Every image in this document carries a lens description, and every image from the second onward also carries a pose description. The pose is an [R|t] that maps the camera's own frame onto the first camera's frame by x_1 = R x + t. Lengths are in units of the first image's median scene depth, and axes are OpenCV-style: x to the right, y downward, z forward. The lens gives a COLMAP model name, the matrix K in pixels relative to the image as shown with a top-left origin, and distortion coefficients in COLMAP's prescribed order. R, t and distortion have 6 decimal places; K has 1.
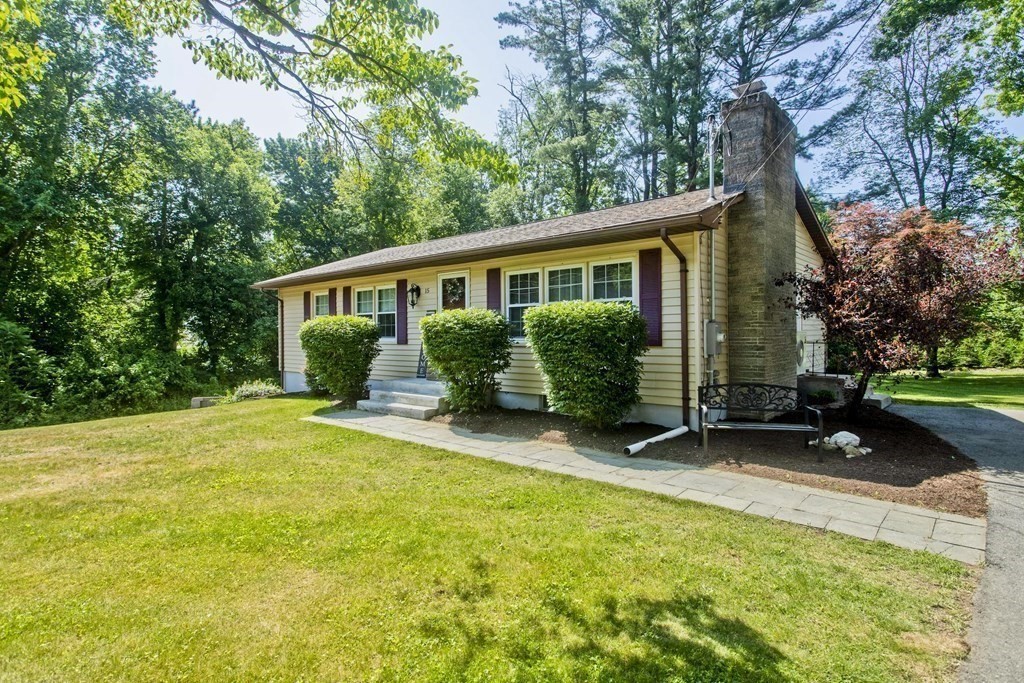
lens RADIAL K [[529.8, 0, 508.4], [0, 529.8, 333.2], [0, 0, 1]] dist [-0.008337, 0.004041]
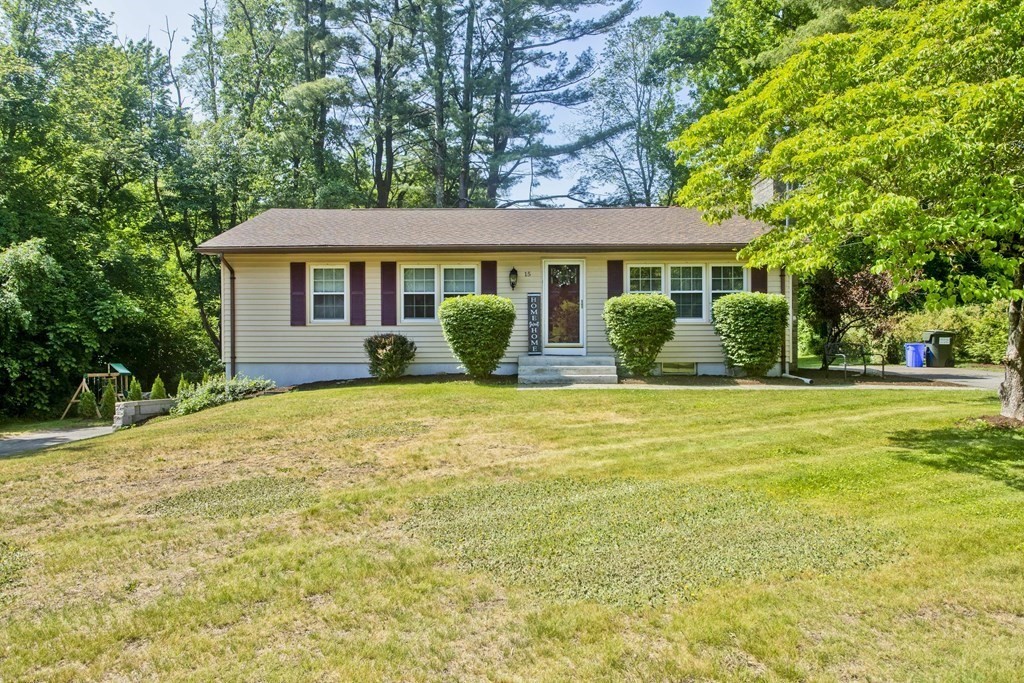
lens RADIAL K [[760.4, 0, 510.2], [0, 760.4, 345.8], [0, 0, 1]] dist [0.012812, -0.008467]
pose [[0.783395, 0.005973, 0.621495, -1.166035], [-0.007613, 0.999971, -0.000014, 0.063503], [-0.621477, -0.004720, 0.783418, -0.157179]]
